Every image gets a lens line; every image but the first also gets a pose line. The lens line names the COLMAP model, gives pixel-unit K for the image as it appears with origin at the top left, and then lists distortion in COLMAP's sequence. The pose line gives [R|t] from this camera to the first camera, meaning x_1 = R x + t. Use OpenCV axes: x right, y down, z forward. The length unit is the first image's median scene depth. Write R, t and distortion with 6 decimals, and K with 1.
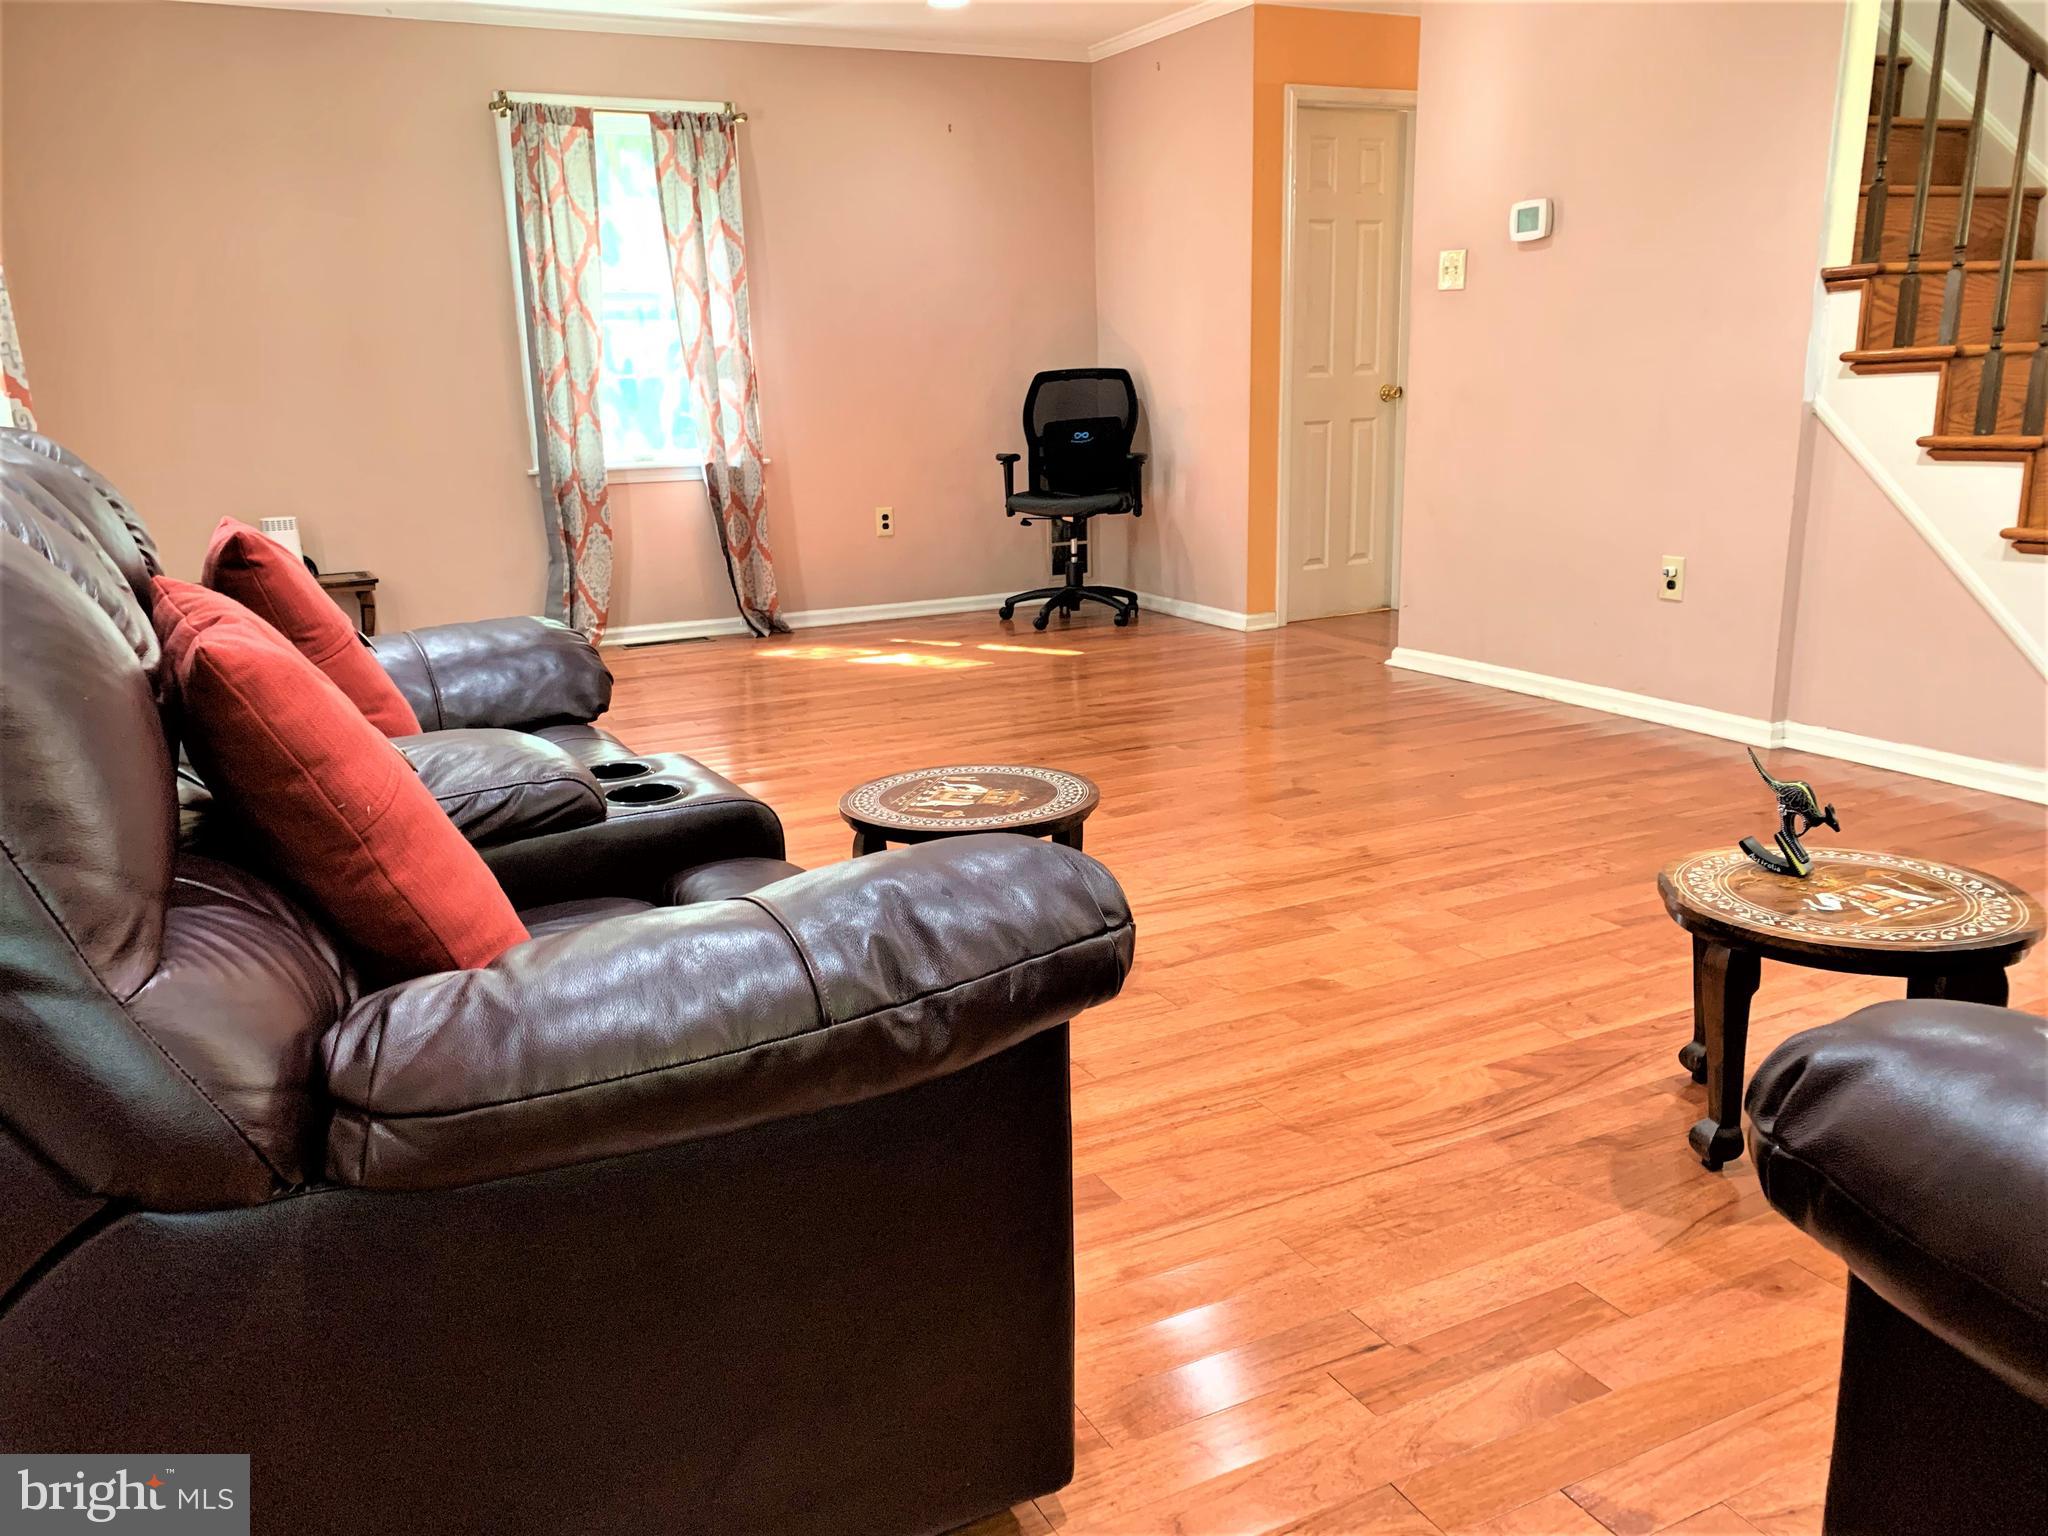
lens RADIAL K [[1561.7, 0, 1010.0], [0, 1561.7, 784.8], [0, 0, 1]] dist [0.054291, -0.056144]
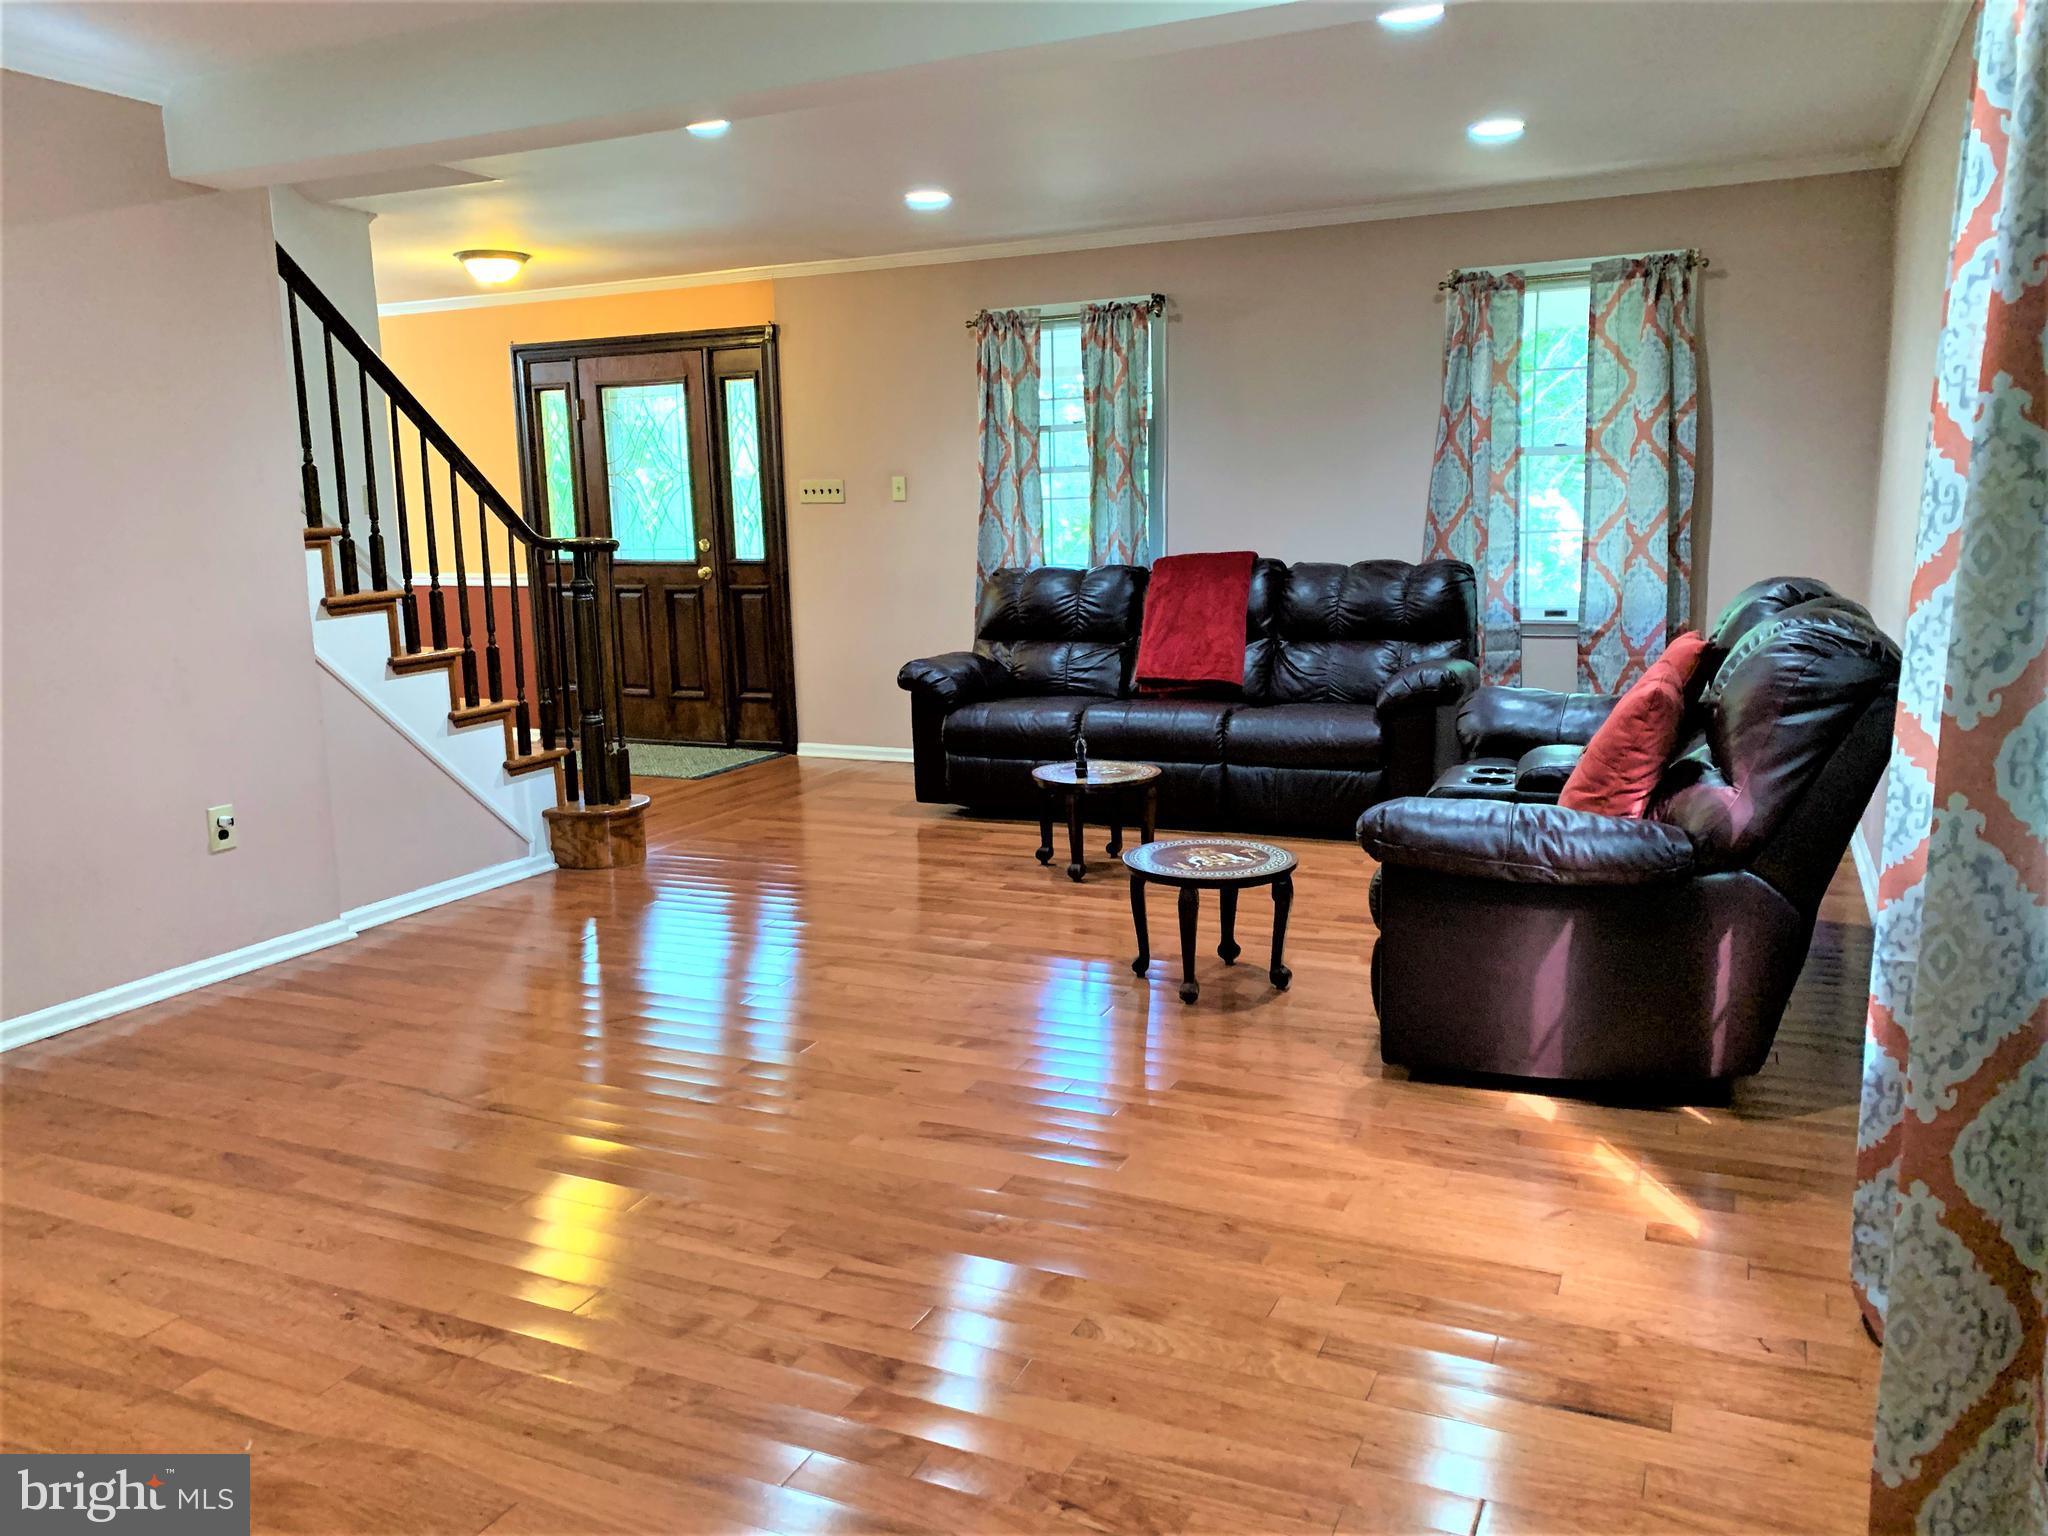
lens RADIAL K [[1561.7, 0, 1004.0], [0, 1561.7, 773.3], [0, 0, 1]] dist [0.054291, -0.056144]
pose [[-0.614575, -0.091584, 0.783524, -0.805286], [0.242314, 0.923302, 0.297987, -0.422169], [-0.750721, 0.372995, -0.545246, 1.448021]]
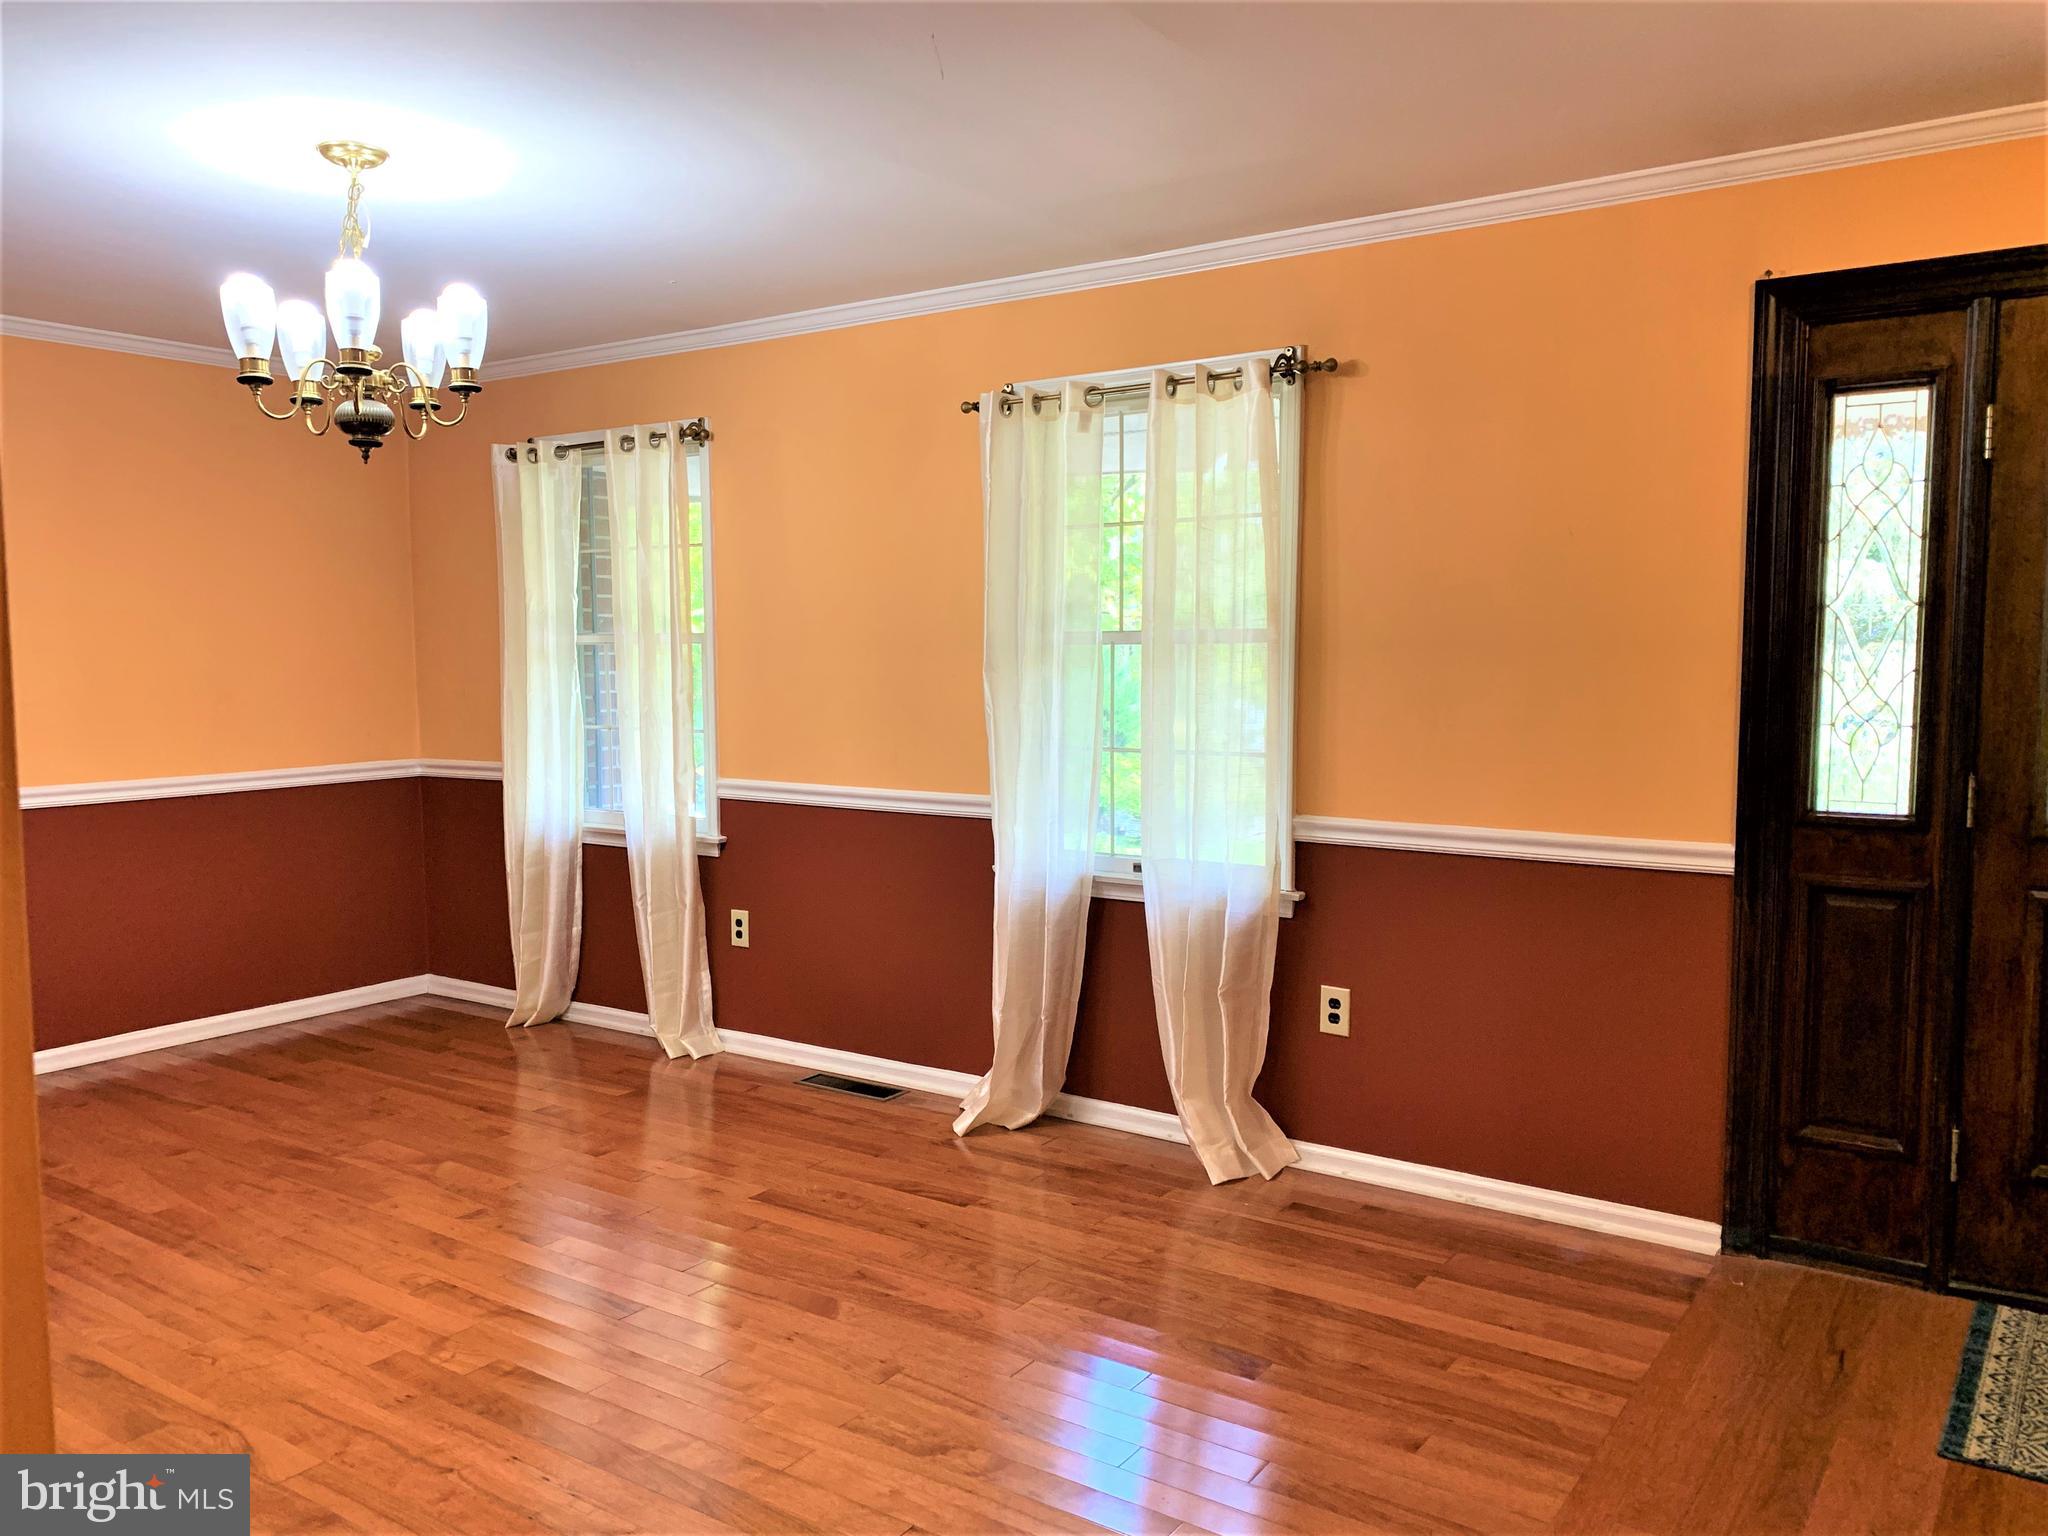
lens RADIAL K [[1561.7, 0, 1010.7], [0, 1561.7, 775.4], [0, 0, 1]] dist [0.054291, -0.056144]
pose [[-0.474795, -0.044422, 0.878975, 0.908860], [0.243129, 0.953240, 0.179506, -0.485677], [-0.845848, 0.298933, -0.441793, 1.362278]]
